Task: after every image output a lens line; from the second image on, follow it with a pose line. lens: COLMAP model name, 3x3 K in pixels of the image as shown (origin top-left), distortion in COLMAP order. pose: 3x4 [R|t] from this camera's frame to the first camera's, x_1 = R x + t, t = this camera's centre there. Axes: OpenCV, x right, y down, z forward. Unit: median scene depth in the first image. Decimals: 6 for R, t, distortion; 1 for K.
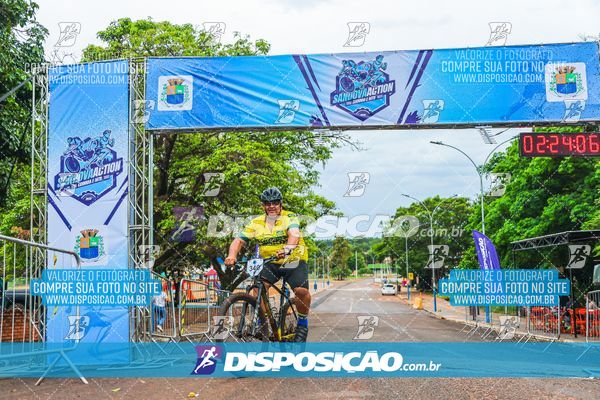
lens RADIAL K [[625.7, 0, 290.0], [0, 625.7, 199.8], [0, 0, 1]] dist [0.044563, 0.005354]
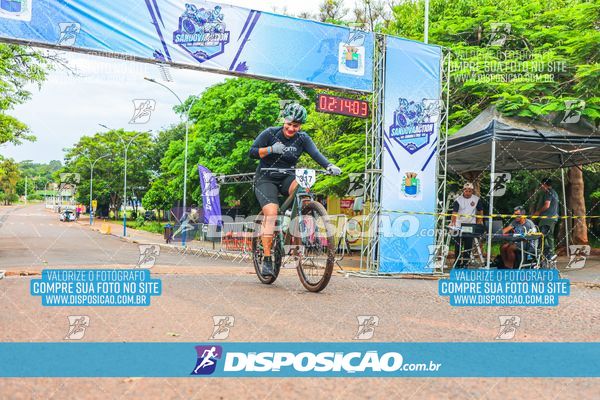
lens RADIAL K [[587.1, 0, 299.7], [0, 587.1, 213.2], [0, 0, 1]] dist [-0.007649, 0.011505]
pose [[0.852394, 0.029684, 0.522056, -0.265508], [-0.098960, 0.989503, 0.105316, 0.012967], [-0.513450, -0.141434, 0.846384, -0.023091]]
